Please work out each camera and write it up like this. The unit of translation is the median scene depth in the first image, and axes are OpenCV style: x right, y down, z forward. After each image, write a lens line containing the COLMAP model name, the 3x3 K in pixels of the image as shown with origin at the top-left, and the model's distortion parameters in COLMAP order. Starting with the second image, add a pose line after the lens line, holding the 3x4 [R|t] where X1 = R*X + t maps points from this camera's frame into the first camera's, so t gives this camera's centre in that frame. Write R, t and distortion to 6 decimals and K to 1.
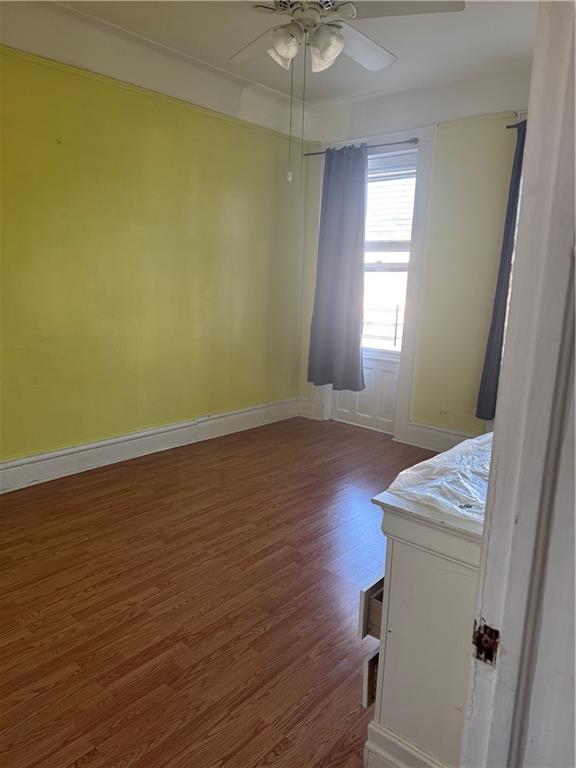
lens RADIAL K [[538.3, 0, 288.6], [0, 538.3, 384.0], [0, 0, 1]] dist [-0.006059, -0.002064]
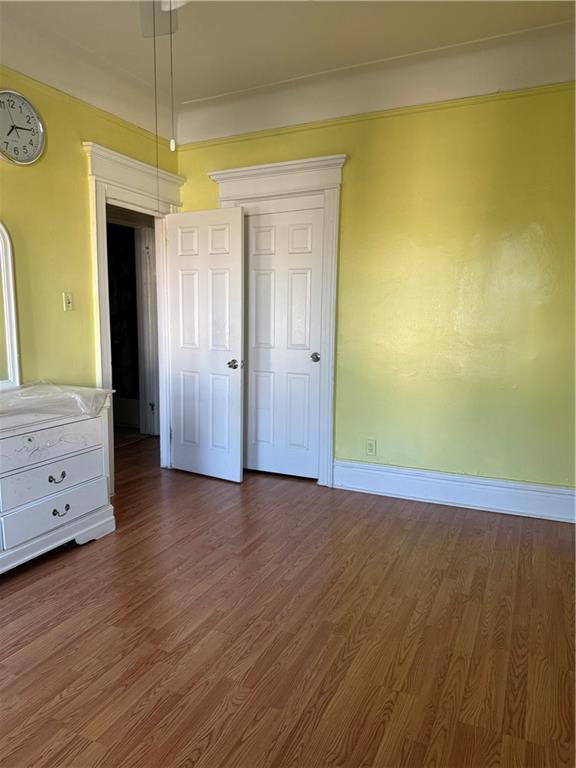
lens RADIAL K [[538.3, 0, 286.6], [0, 538.3, 384.0], [0, 0, 1]] dist [-0.006059, -0.002064]
pose [[-0.959286, -0.001397, -0.282432, 0.053664], [-0.092433, 0.946472, 0.309268, -0.284403], [0.266882, 0.322782, -0.908067, 1.624610]]
